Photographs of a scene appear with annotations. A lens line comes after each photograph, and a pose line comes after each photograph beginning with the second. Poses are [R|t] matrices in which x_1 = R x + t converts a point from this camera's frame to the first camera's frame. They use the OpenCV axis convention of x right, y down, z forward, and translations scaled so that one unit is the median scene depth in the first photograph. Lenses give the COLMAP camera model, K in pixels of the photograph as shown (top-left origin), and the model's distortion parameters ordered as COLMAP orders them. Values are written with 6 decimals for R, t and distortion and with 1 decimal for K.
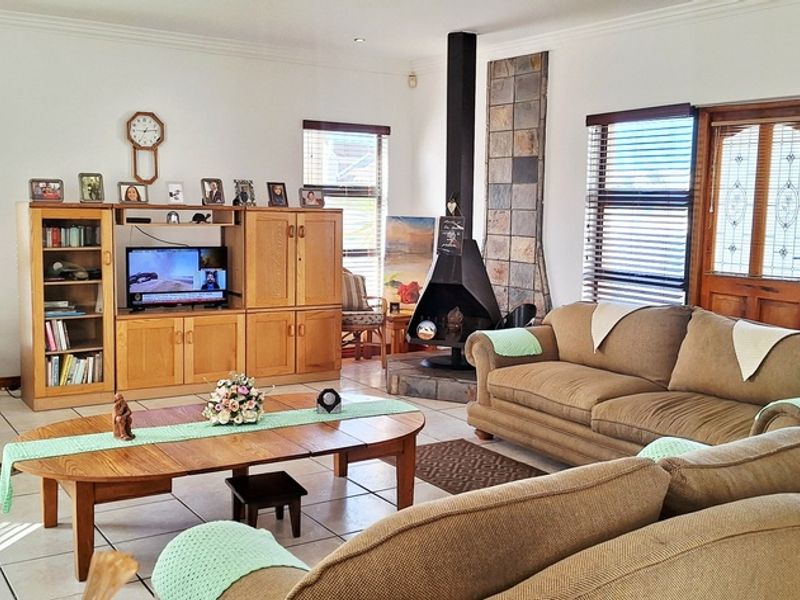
lens RADIAL K [[885.7, 0, 400.0], [0, 885.7, 300.0], [0, 0, 1]] dist [0.222465, -0.546522]
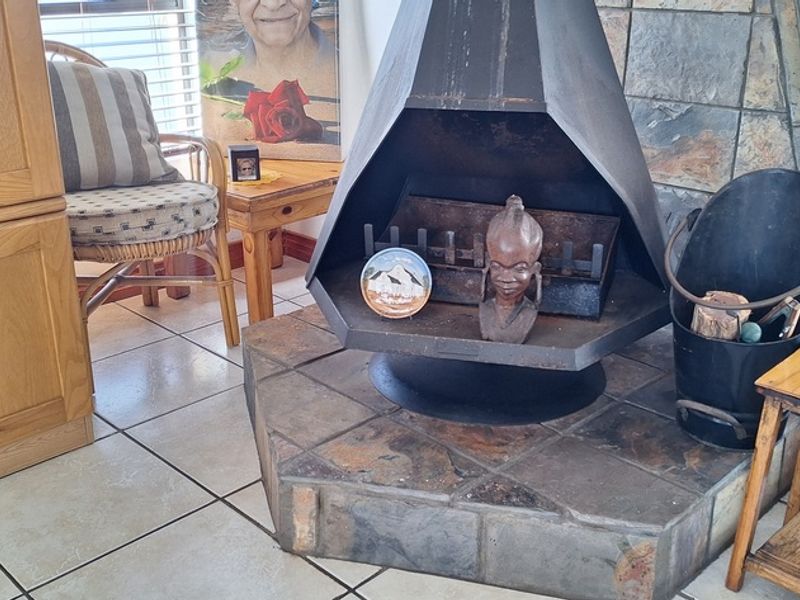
lens RADIAL K [[885.7, 0, 400.0], [0, 885.7, 300.0], [0, 0, 1]] dist [0.222465, -0.546522]
pose [[0.975923, -0.095532, 0.196080, -0.026176], [0.042447, 0.964976, 0.258882, -0.035804], [-0.213944, -0.244326, 0.945797, 0.809762]]
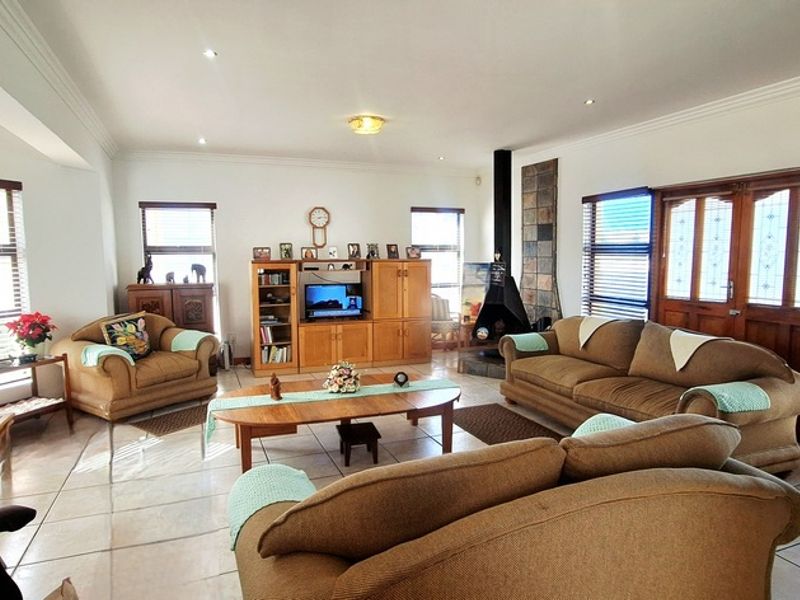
lens RADIAL K [[515.0, 0, 397.1], [0, 515.0, 302.6], [0, 0, 1]] dist [-0.001147, -0.000021]
pose [[0.981168, -0.005747, -0.193070, 0.064569], [0.002502, 0.999852, -0.017045, -0.006320], [0.193139, 0.016241, 0.981037, 0.059290]]
